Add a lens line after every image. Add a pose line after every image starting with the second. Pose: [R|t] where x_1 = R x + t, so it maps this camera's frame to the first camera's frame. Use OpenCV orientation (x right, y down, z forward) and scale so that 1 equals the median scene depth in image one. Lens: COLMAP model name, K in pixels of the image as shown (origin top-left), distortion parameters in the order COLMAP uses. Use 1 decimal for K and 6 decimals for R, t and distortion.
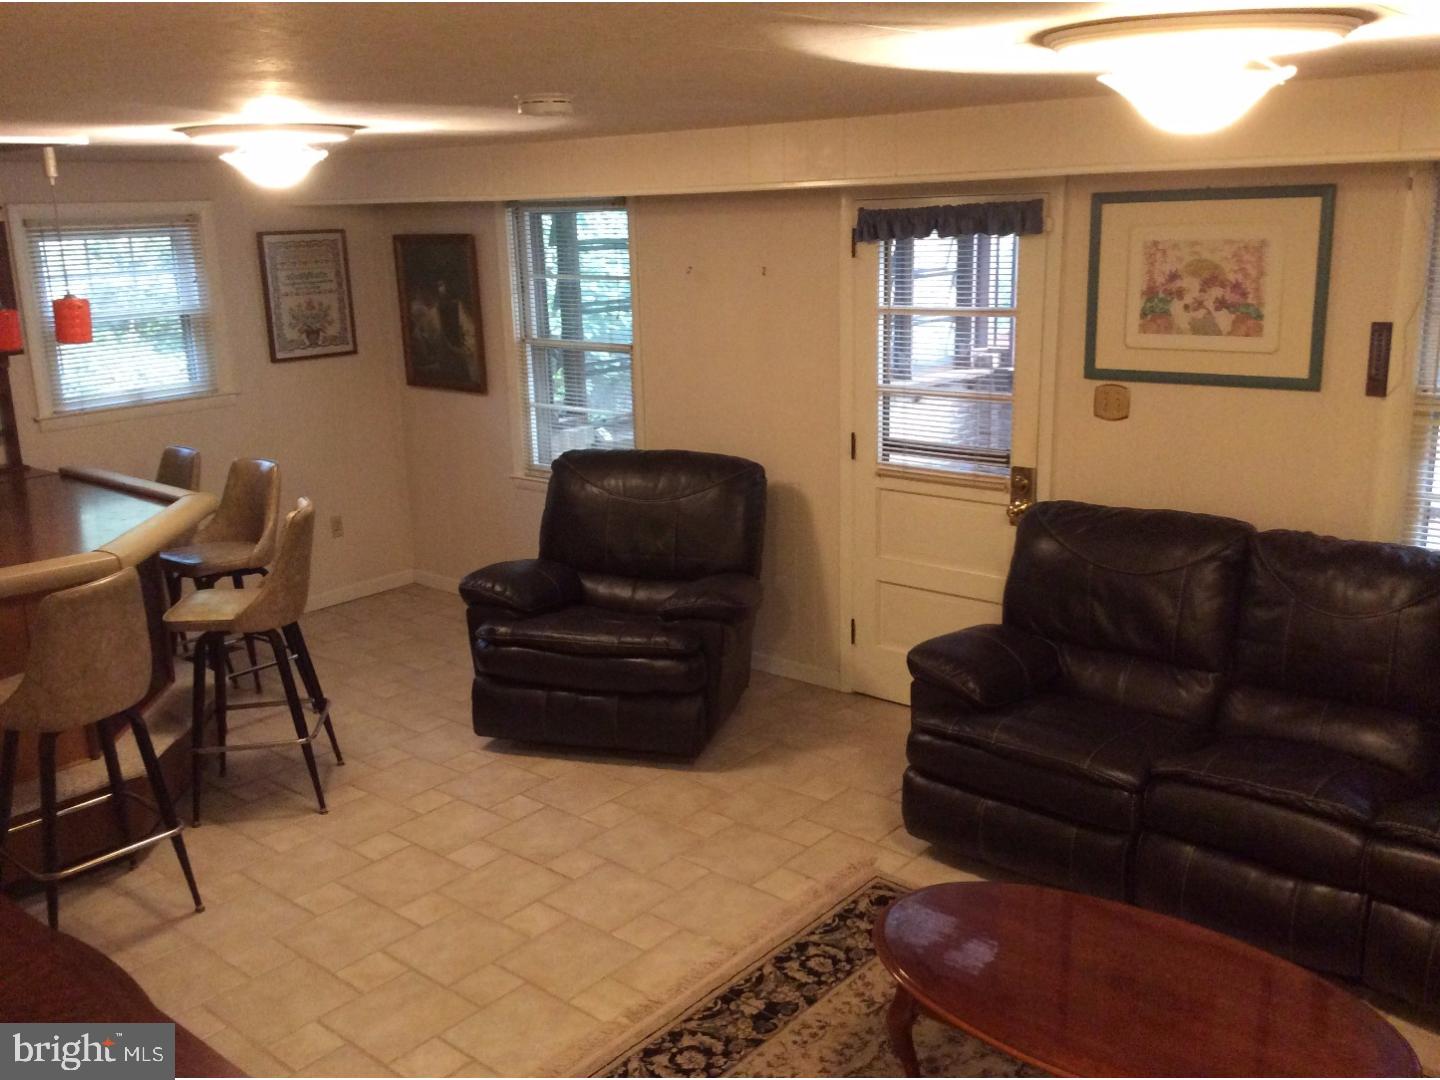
lens RADIAL K [[1314.2, 0, 722.3], [0, 1314.2, 539.3], [0, 0, 1]] dist [0.066763, 0.000000]
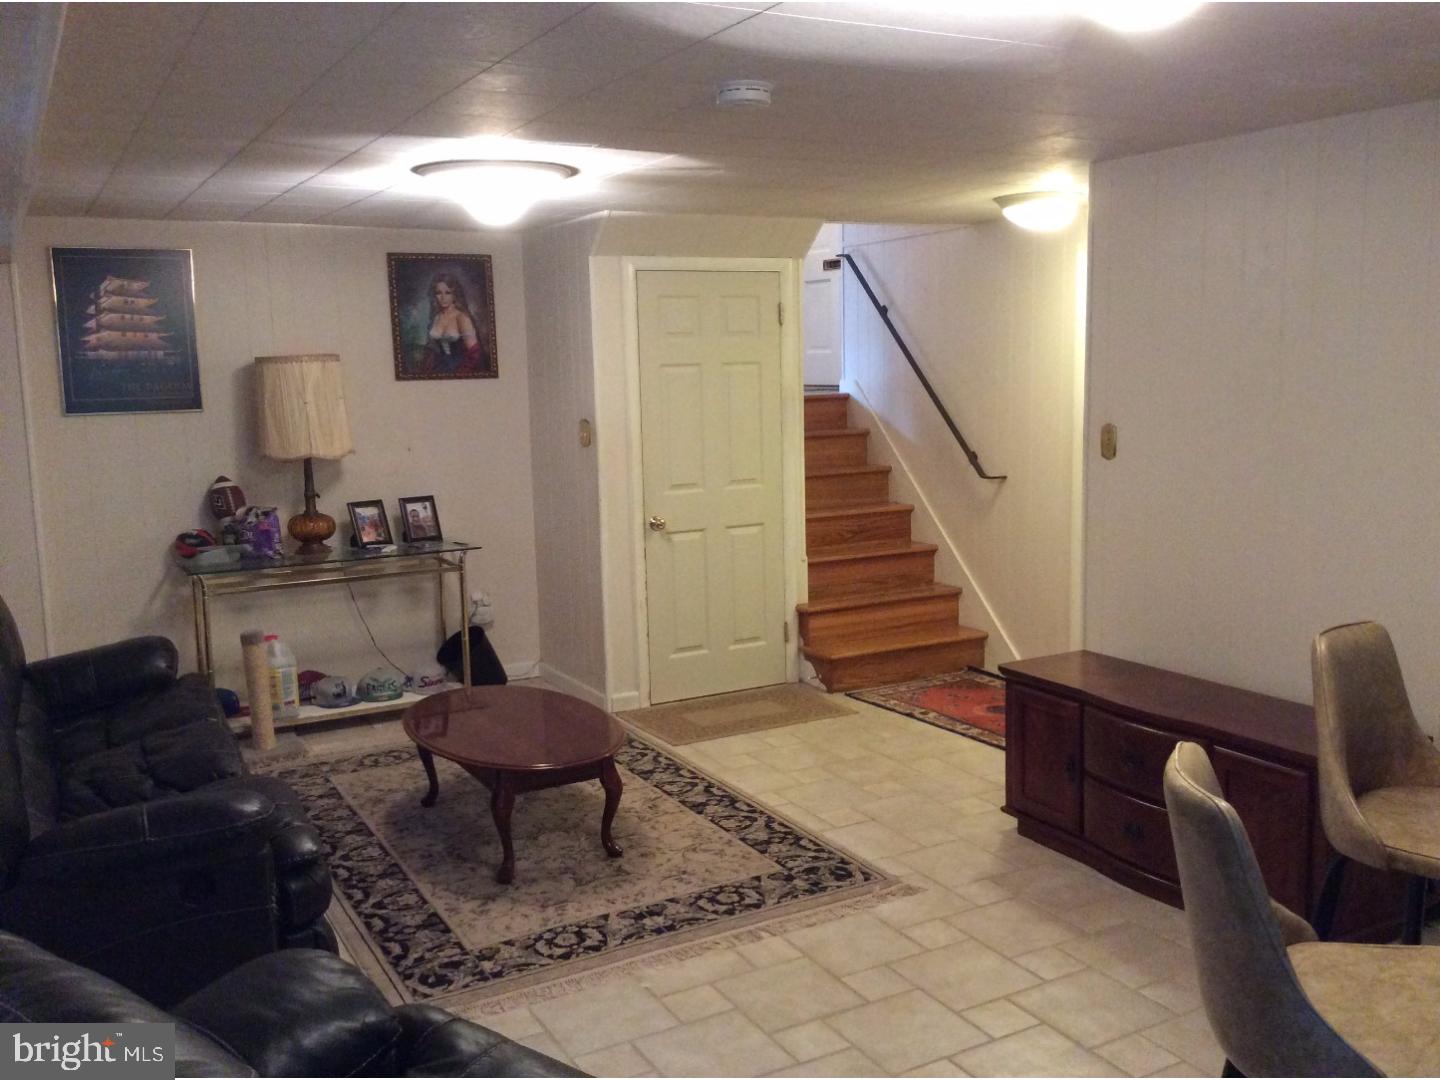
lens RADIAL K [[1314.2, 0, 722.0], [0, 1314.2, 540.1], [0, 0, 1]] dist [0.066763, 0.000000]
pose [[-0.933412, 0.005941, 0.358757, -0.243431], [0.136845, 0.930182, 0.340639, -0.182325], [-0.331685, 0.367051, -0.869056, 1.018106]]
